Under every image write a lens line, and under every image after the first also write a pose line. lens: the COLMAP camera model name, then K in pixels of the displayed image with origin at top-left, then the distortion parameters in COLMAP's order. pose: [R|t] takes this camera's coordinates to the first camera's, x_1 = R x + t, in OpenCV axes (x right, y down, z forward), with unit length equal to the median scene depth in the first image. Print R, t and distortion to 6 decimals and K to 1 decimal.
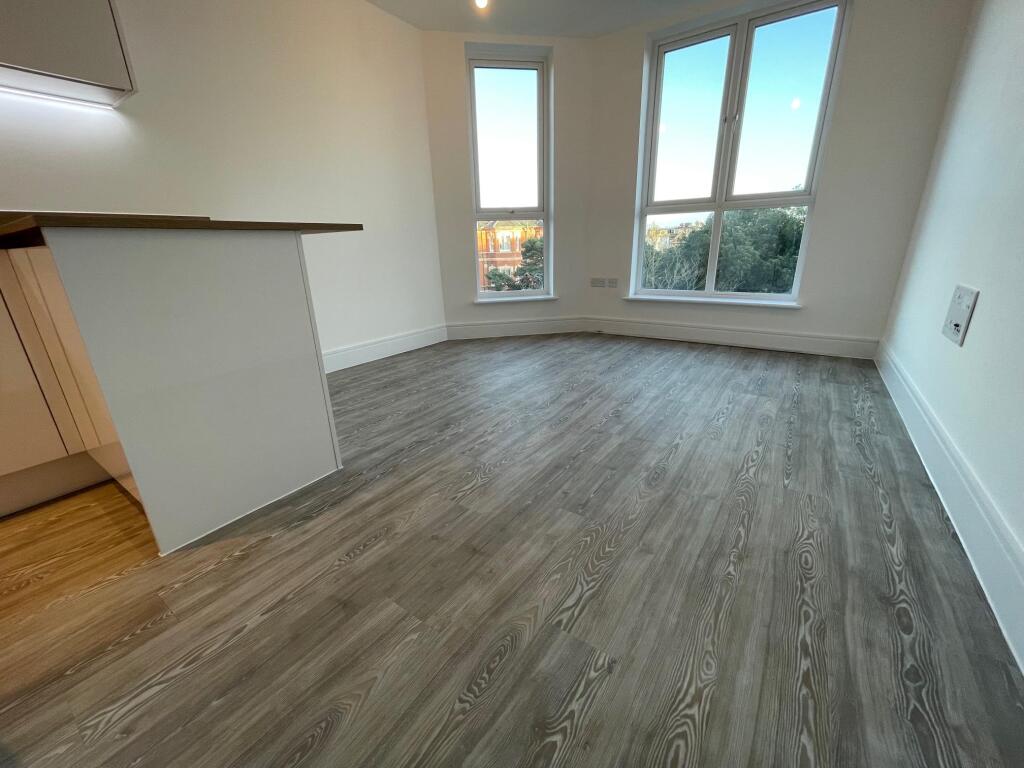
lens RADIAL K [[412.2, 0, 510.8], [0, 412.2, 381.7], [0, 0, 1]] dist [0.002587, 0.000523]
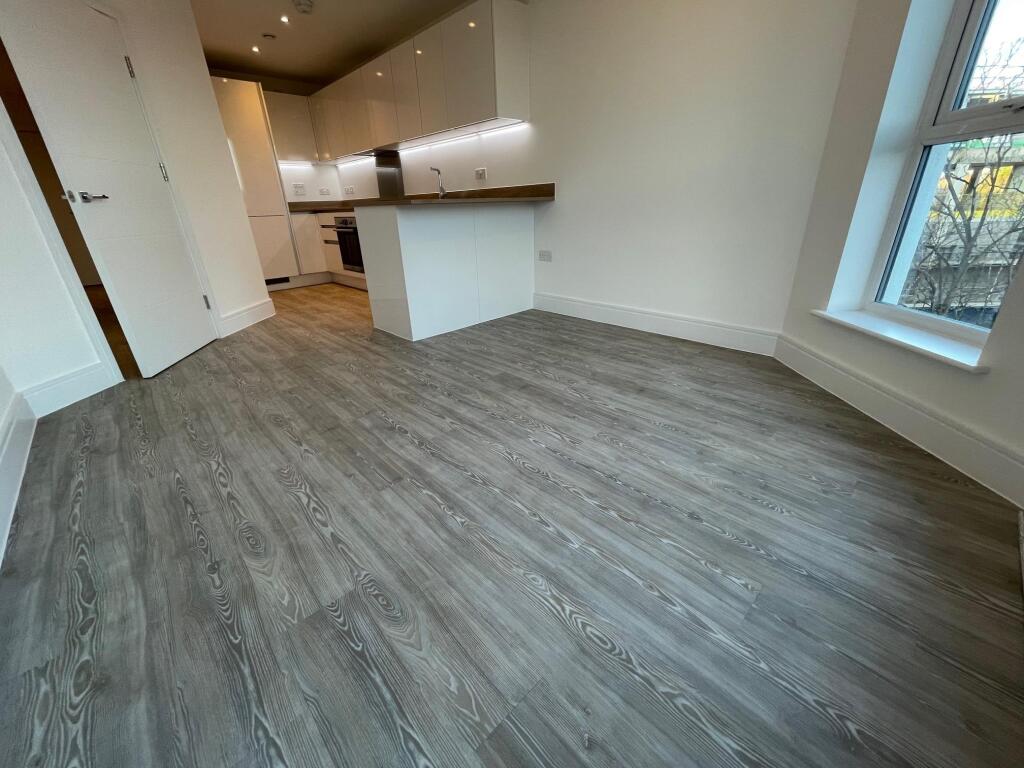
lens RADIAL K [[412.2, 0, 511.2], [0, 412.2, 388.9], [0, 0, 1]] dist [0.002587, 0.000523]
pose [[-0.202163, 0.428106, -0.880827, 0.848057], [-0.273200, 0.839041, 0.470501, -0.418637], [0.940474, 0.335760, -0.052665, 1.138976]]
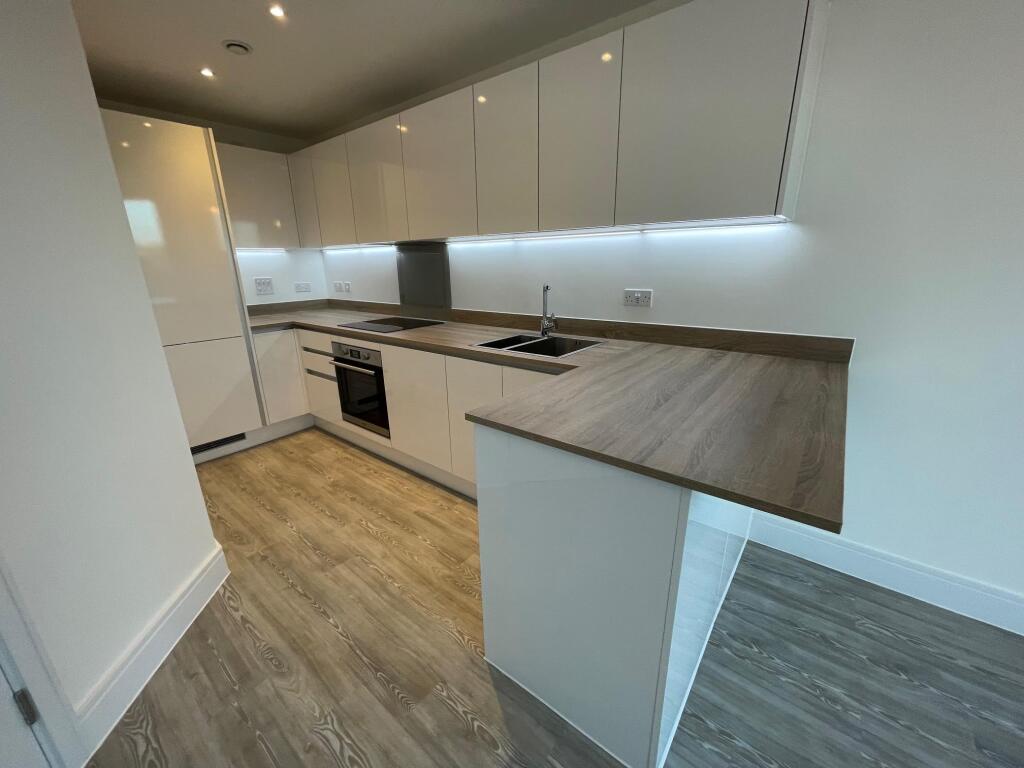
lens RADIAL K [[412.2, 0, 510.7], [0, 412.2, 384.8], [0, 0, 1]] dist [0.002587, 0.000523]
pose [[-0.068976, 0.318337, -0.945465, 0.018184], [-0.295707, 0.898607, 0.324133, -0.370963], [0.952785, 0.301938, 0.032152, 0.419172]]
